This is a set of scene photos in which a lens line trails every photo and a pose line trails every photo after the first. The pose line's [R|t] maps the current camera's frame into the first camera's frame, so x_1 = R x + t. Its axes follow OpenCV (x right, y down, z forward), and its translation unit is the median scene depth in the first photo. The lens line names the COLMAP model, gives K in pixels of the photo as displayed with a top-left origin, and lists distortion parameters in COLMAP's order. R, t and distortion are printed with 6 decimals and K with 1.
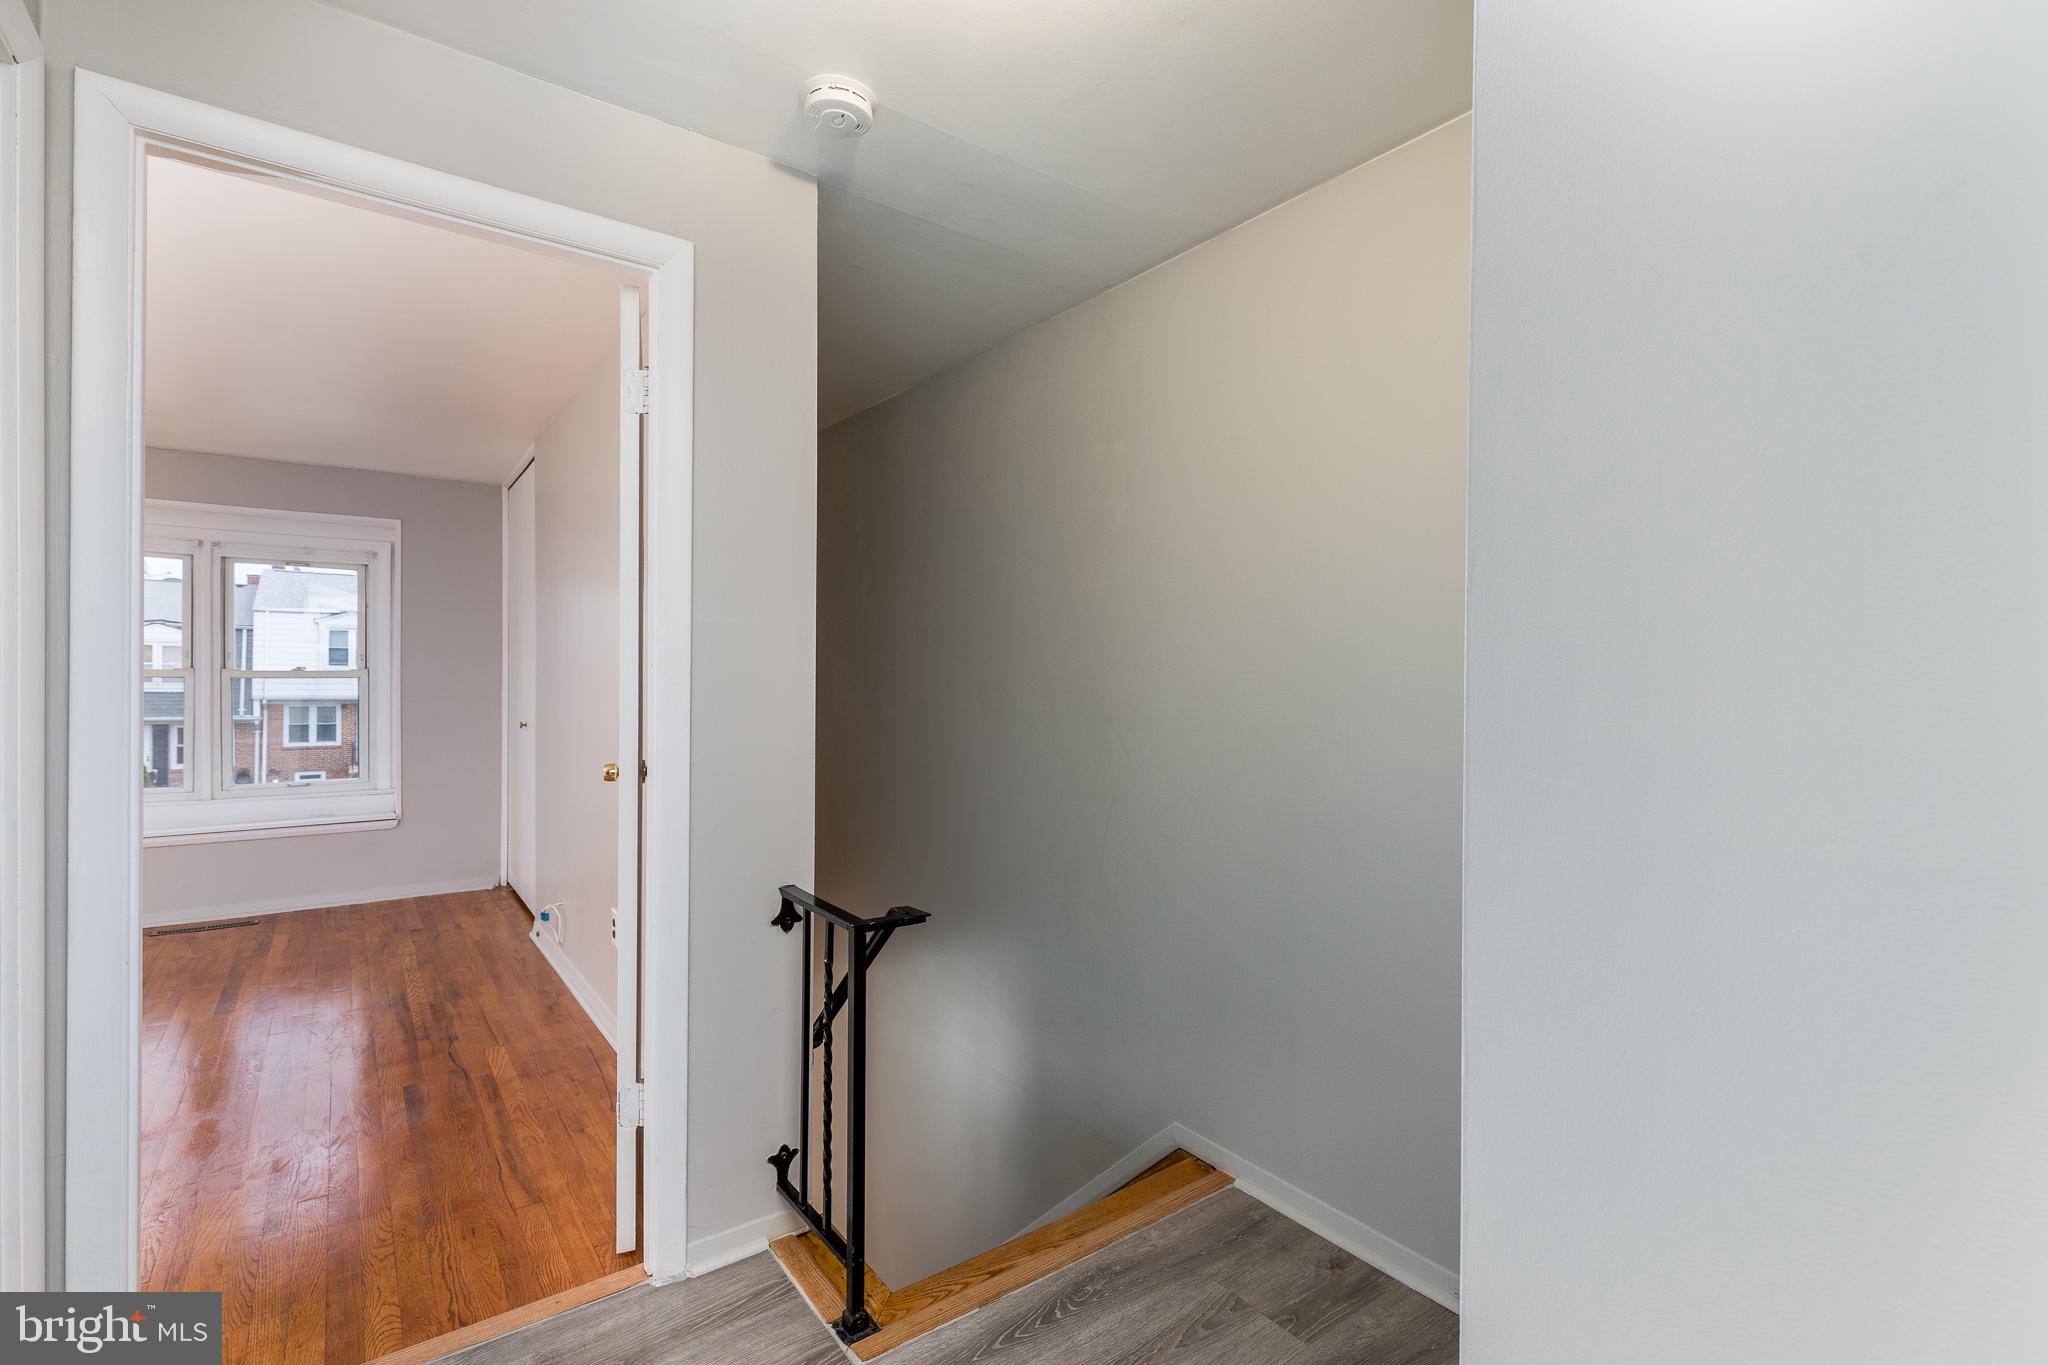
lens RADIAL K [[930.1, 0, 1026.0], [0, 930.1, 680.4], [0, 0, 1]] dist [0.011273, -0.001931]
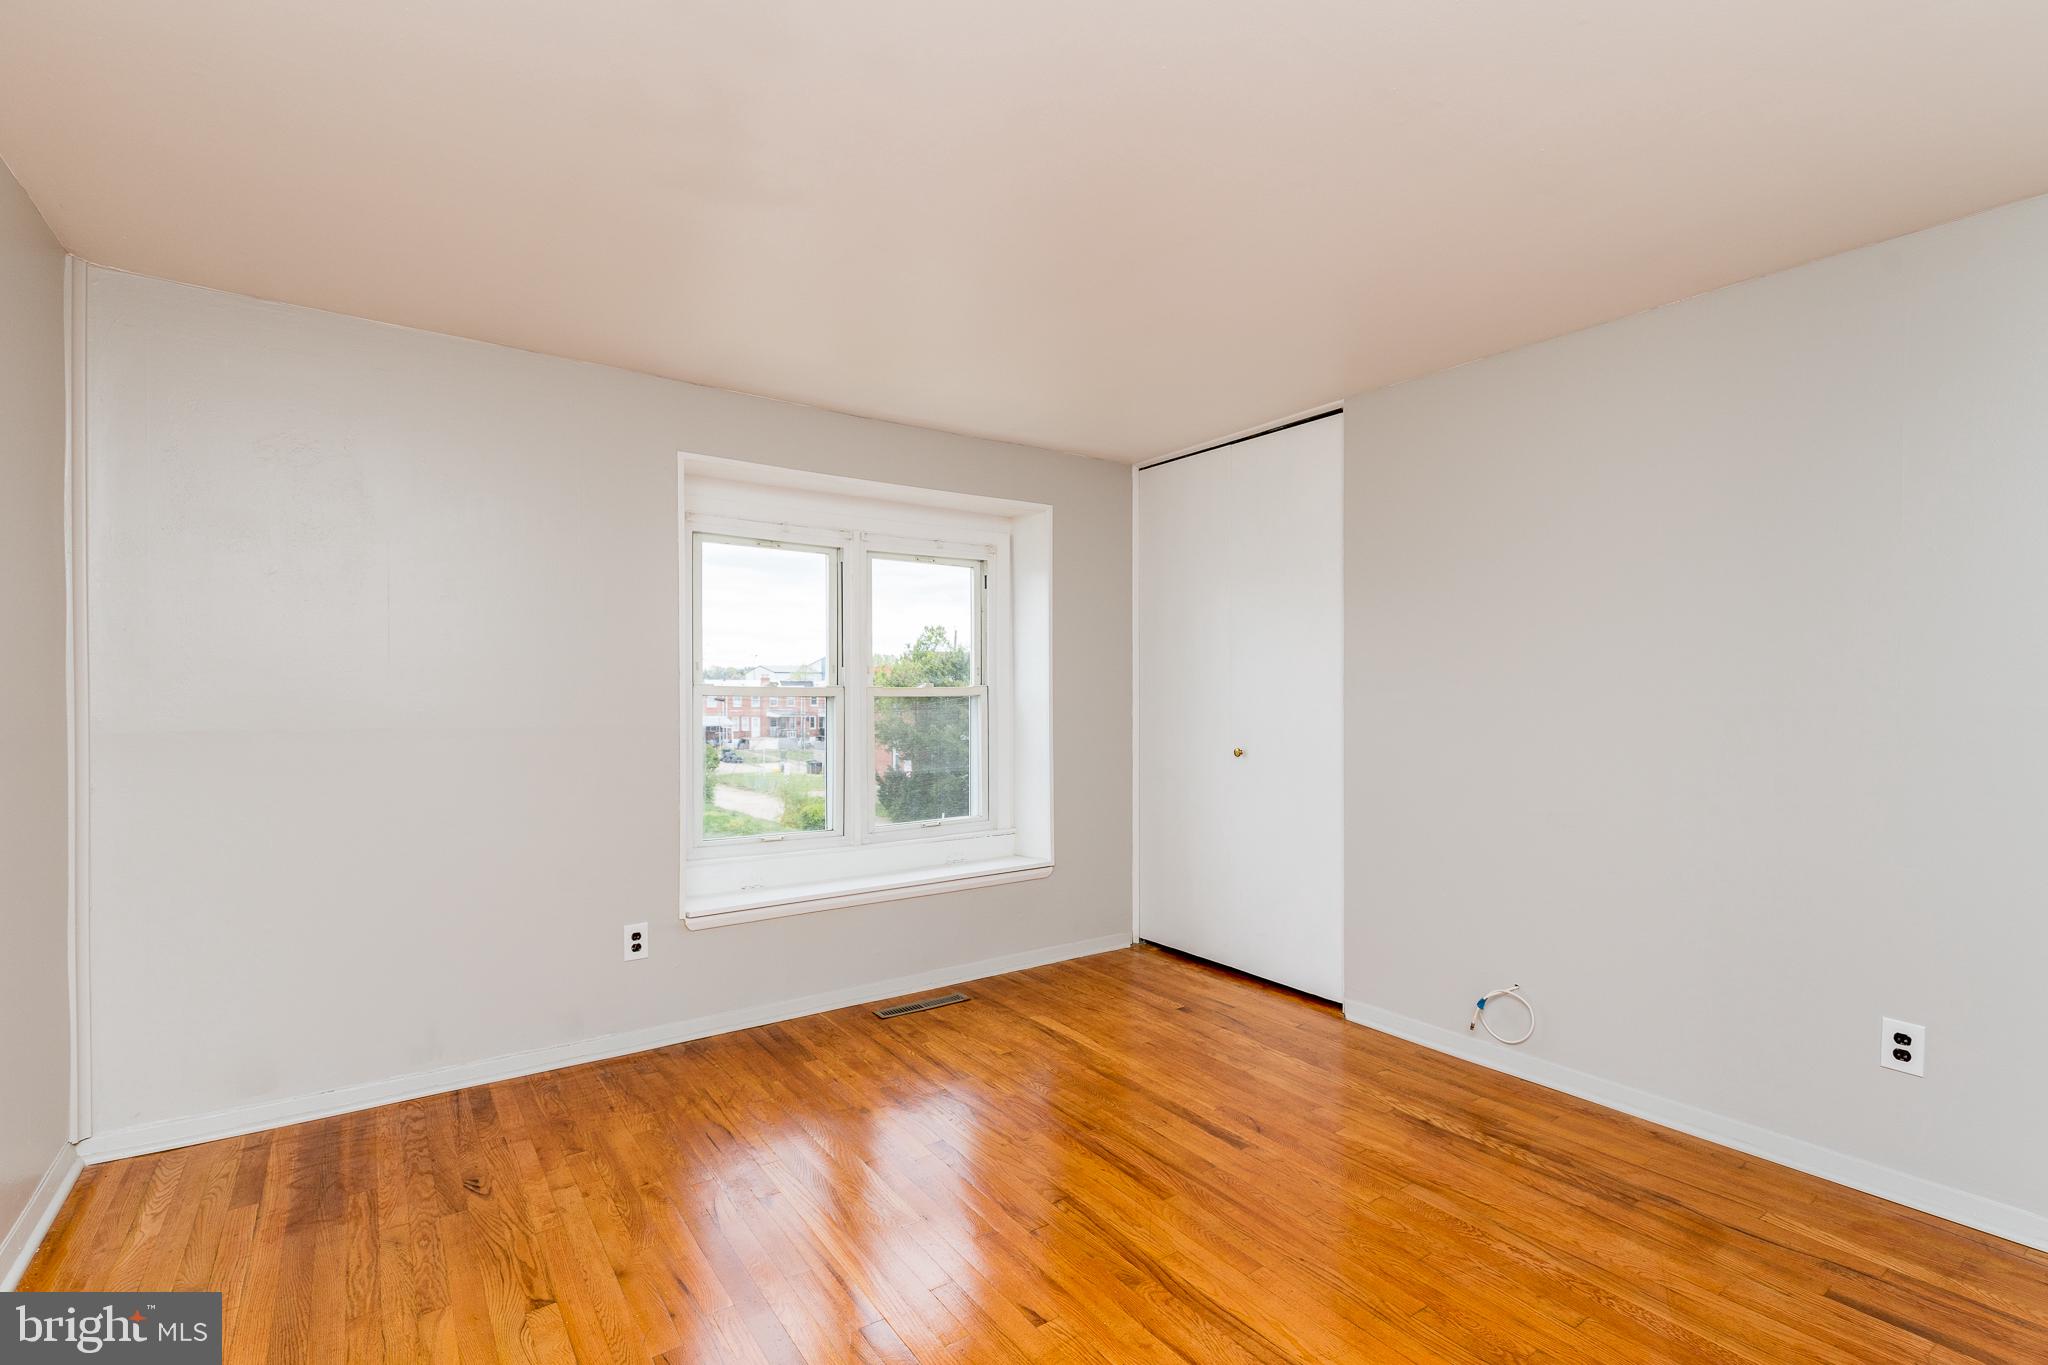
lens RADIAL K [[930.1, 0, 1015.1], [0, 930.1, 694.0], [0, 0, 1]] dist [0.011273, -0.001931]
pose [[0.999937, -0.008220, -0.007686, -0.947712], [0.008229, 0.999966, 0.001108, -0.007233], [0.007676, -0.001171, 0.999970, 0.238527]]
